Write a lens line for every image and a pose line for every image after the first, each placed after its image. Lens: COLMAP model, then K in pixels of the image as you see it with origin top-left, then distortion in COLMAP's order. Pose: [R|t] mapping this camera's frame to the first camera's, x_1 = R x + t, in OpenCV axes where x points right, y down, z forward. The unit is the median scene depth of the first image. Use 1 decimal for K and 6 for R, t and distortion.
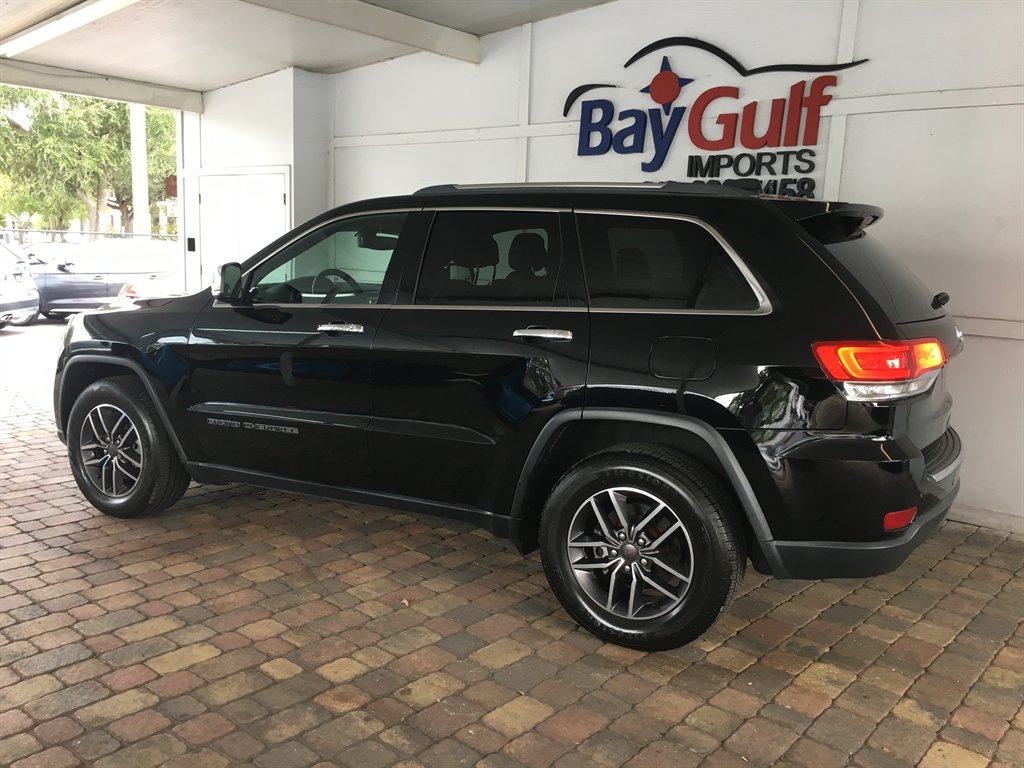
lens RADIAL K [[865.3, 0, 513.6], [0, 865.3, 382.3], [0, 0, 1]] dist [0.087363, -0.122261]
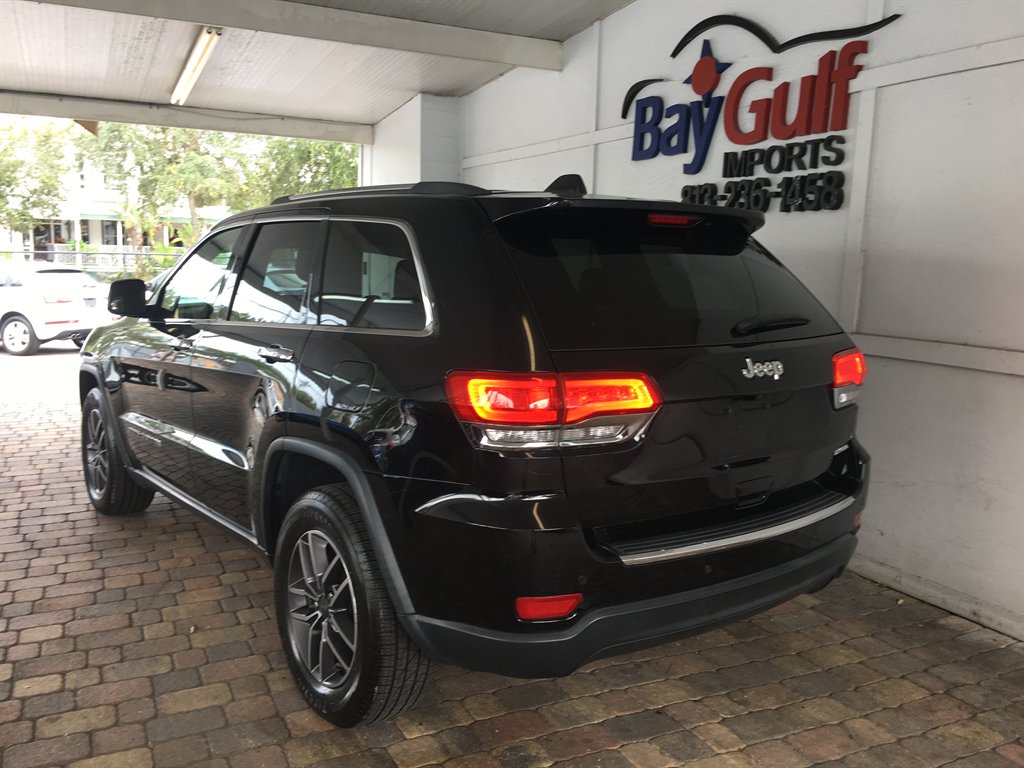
lens RADIAL K [[869.5, 0, 514.4], [0, 869.5, 382.9], [0, 0, 1]] dist [0.087966, -0.115362]
pose [[0.921122, 0.038323, -0.387382, 0.359409], [-0.047807, 0.998746, -0.014870, -0.013807], [0.386327, 0.032217, 0.921799, 0.143295]]
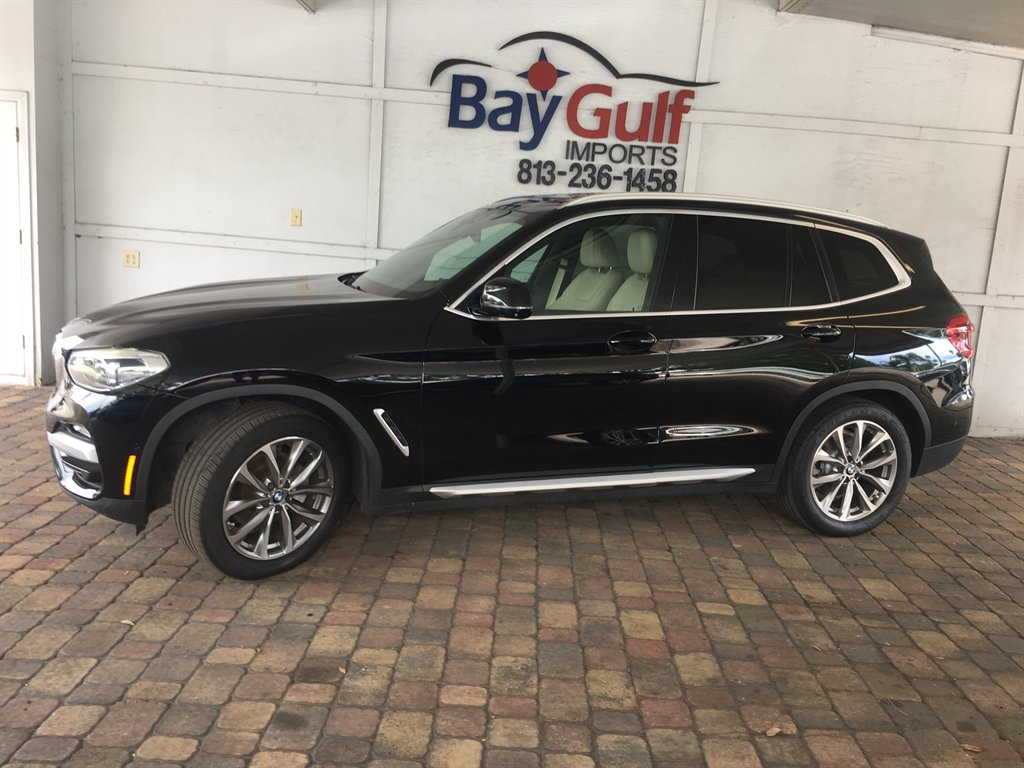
lens RADIAL K [[864.7, 0, 515.5], [0, 864.7, 380.6], [0, 0, 1]] dist [0.083366, -0.112415]
pose [[0.772611, -0.095590, 0.627642, -0.613514], [0.056934, 0.995049, 0.081462, -0.042711], [-0.632322, -0.027205, 0.774228, 0.150236]]
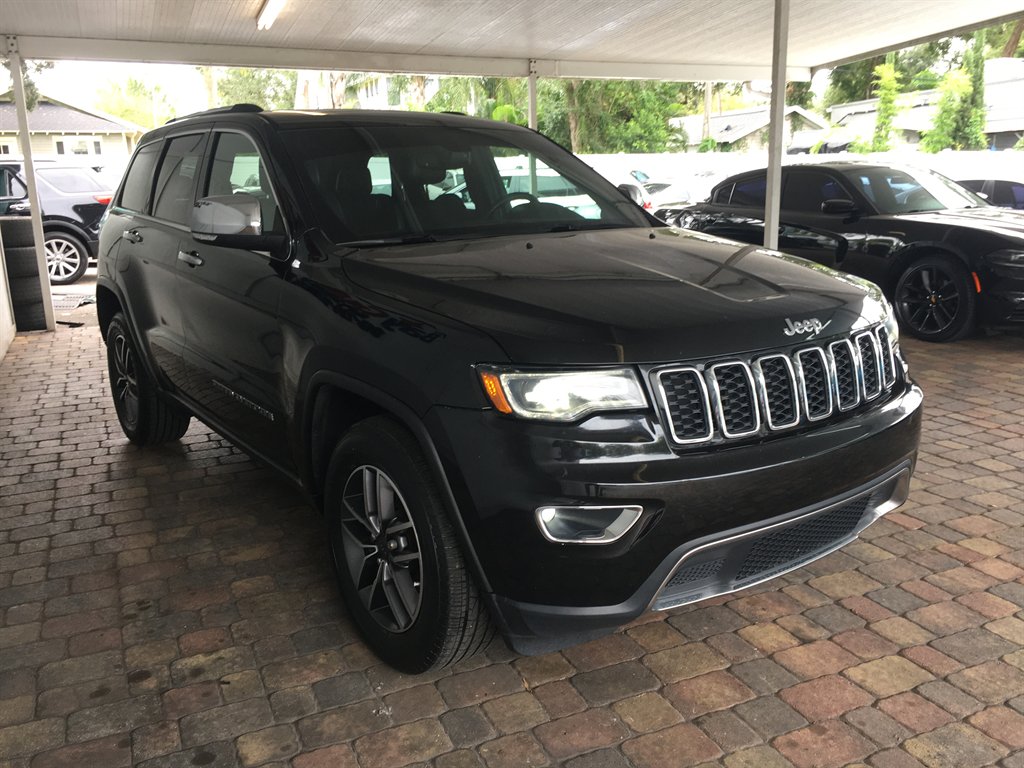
lens RADIAL K [[865.3, 0, 513.6], [0, 865.3, 382.3], [0, 0, 1]] dist [0.087363, -0.122261]
pose [[-0.911054, -0.107295, 0.398082, -0.442785], [0.053147, 0.926924, 0.371467, -0.217050], [-0.408848, 0.359583, -0.838775, 1.397859]]
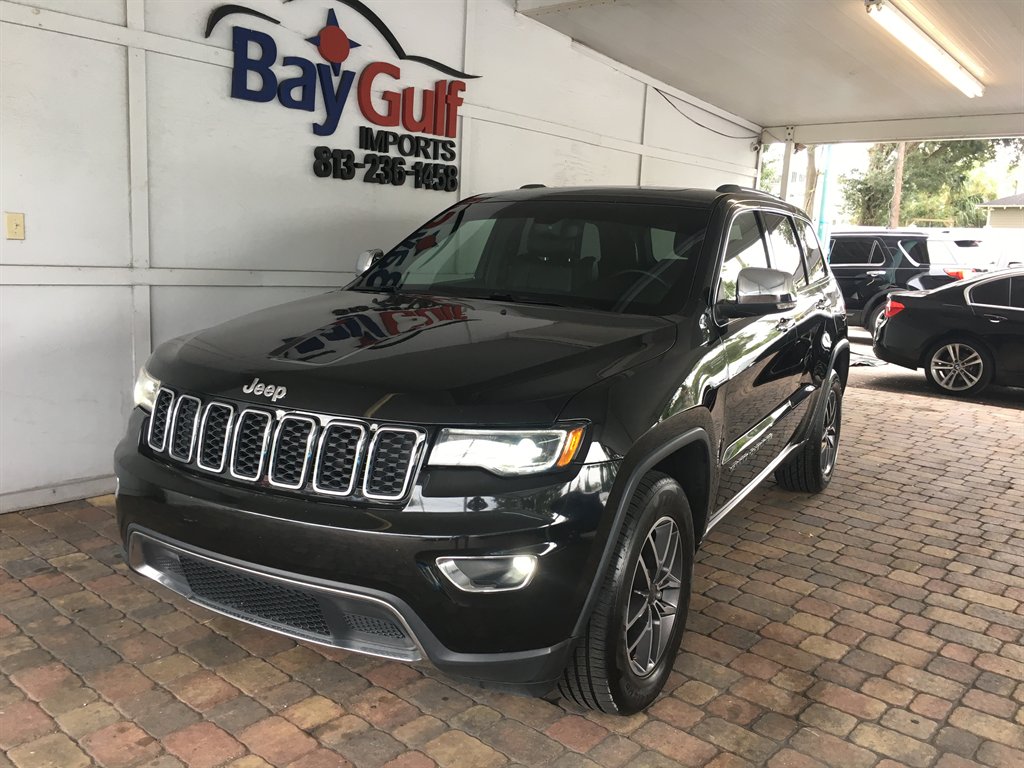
lens RADIAL K [[865.3, 0, 513.6], [0, 865.3, 382.3], [0, 0, 1]] dist [0.087363, -0.122261]
pose [[0.008589, -0.193041, 0.981153, -0.816345], [0.111583, 0.975246, 0.190902, -0.152184], [-0.993718, 0.107840, 0.029916, 0.852741]]
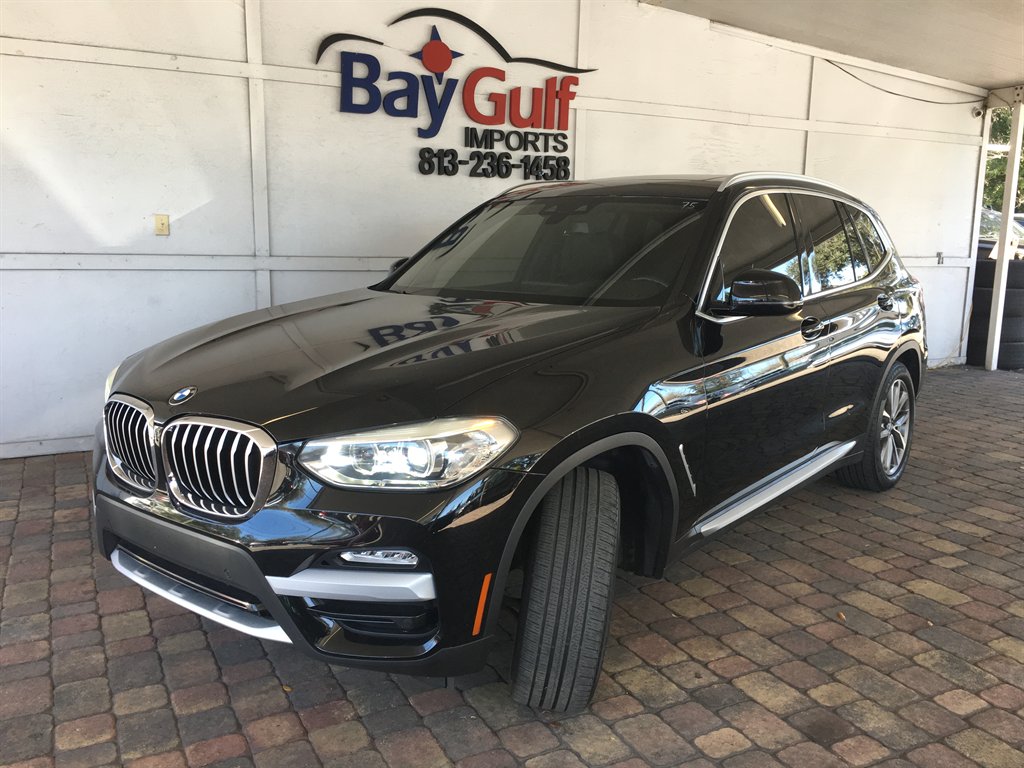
lens RADIAL K [[865.3, 0, 513.6], [0, 865.3, 382.3], [0, 0, 1]] dist [0.087363, -0.122261]
pose [[0.376268, -0.191019, 0.906606, -0.831416], [0.144120, 0.978672, 0.146390, -0.101816], [-0.915233, 0.075578, 0.395772, 0.554955]]
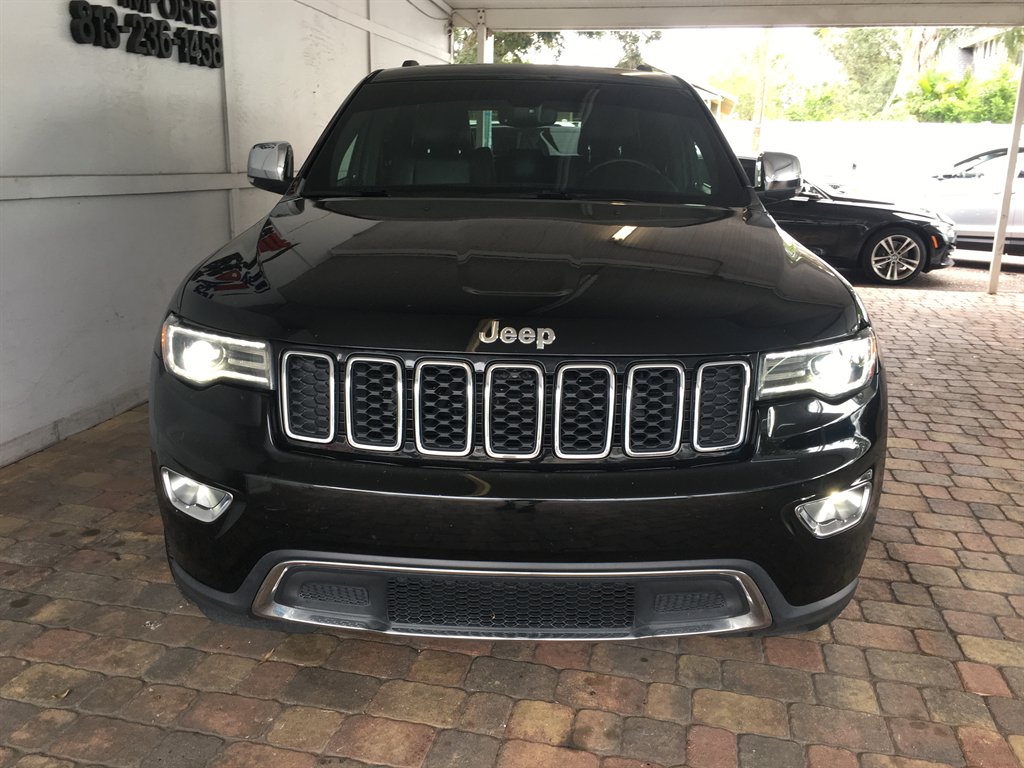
lens RADIAL K [[865.3, 0, 513.6], [0, 865.3, 382.3], [0, 0, 1]] dist [0.087363, -0.122261]
pose [[-0.472121, -0.270630, 0.838964, -0.666614], [0.096986, 0.929986, 0.354570, -0.176293], [-0.876182, 0.248768, -0.412818, 1.121830]]
